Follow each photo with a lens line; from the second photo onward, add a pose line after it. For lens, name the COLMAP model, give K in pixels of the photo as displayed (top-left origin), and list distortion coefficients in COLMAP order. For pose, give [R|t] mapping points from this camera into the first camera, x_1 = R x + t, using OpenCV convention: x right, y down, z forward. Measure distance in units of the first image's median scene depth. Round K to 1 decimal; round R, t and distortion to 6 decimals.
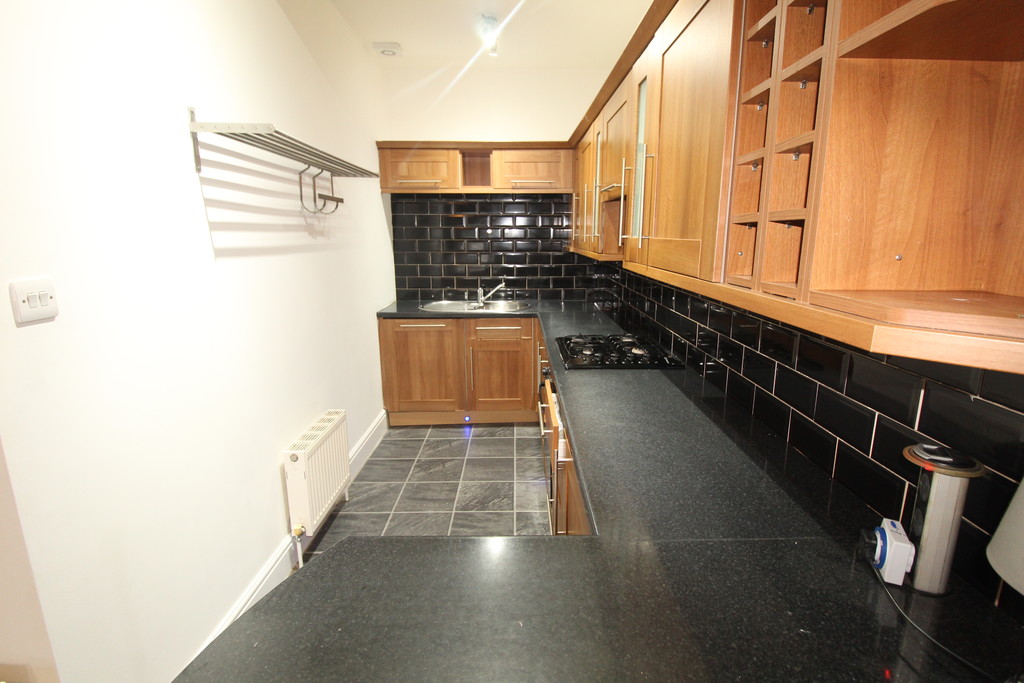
lens RADIAL K [[485.8, 0, 524.6], [0, 485.8, 337.4], [0, 0, 1]] dist [0.002314, -0.010153]
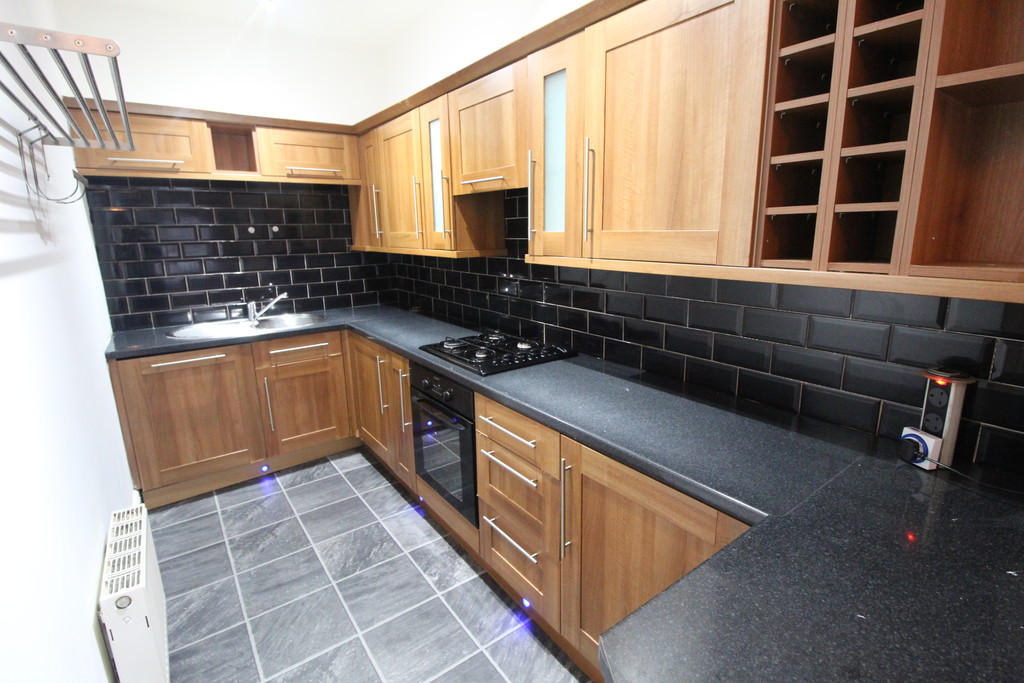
lens RADIAL K [[485.8, 0, 524.6], [0, 485.8, 337.4], [0, 0, 1]] dist [0.002314, -0.010153]
pose [[0.805548, -0.140916, 0.575530, -0.216216], [0.138286, 0.989197, 0.048646, -0.024166], [-0.576168, 0.040402, 0.816332, 0.116691]]
